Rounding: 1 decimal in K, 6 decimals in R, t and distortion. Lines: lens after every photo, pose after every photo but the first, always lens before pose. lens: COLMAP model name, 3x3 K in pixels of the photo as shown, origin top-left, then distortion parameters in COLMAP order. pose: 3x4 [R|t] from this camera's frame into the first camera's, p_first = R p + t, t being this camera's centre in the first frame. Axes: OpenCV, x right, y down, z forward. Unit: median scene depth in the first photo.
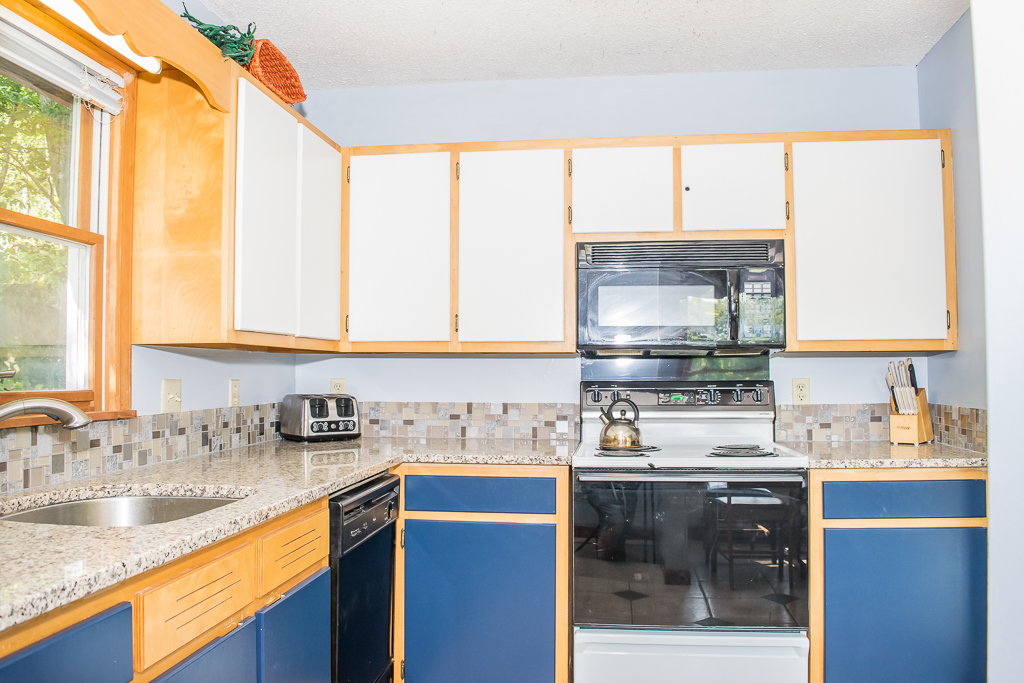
lens RADIAL K [[811.1, 0, 512.4], [0, 811.1, 343.1], [0, 0, 1]] dist [-0.054881, 0.002482]
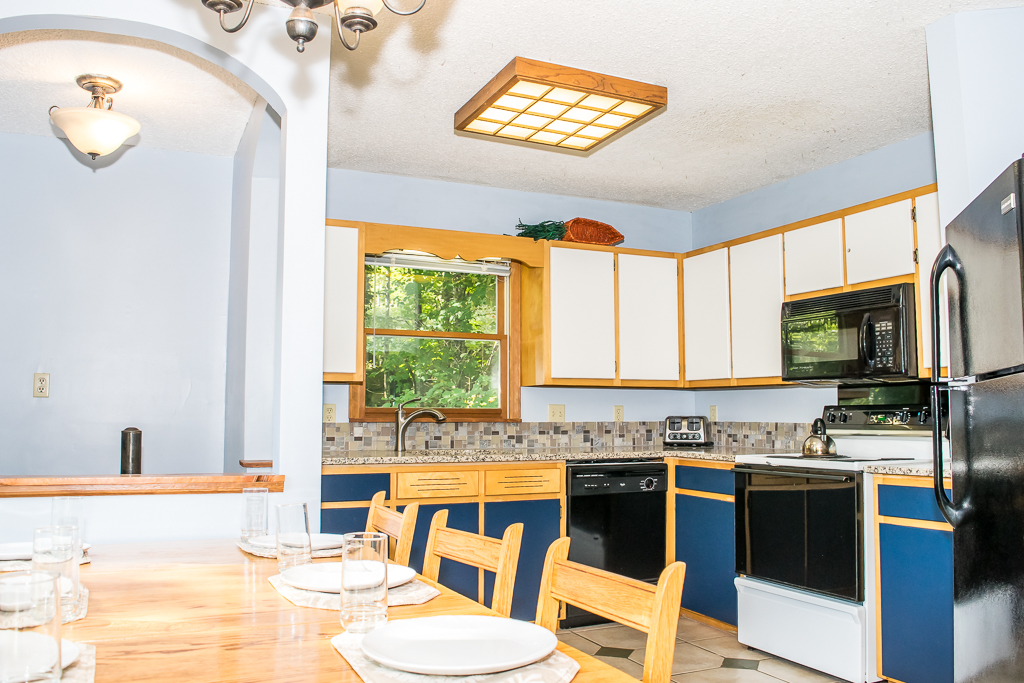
lens RADIAL K [[811.1, 0, 511.5], [0, 811.1, 342.2], [0, 0, 1]] dist [-0.054881, 0.002482]
pose [[0.542142, -0.071129, -0.837271, 0.980539], [0.028138, 0.997389, -0.066512, 0.019526], [0.839816, 0.012500, 0.542727, -0.115380]]
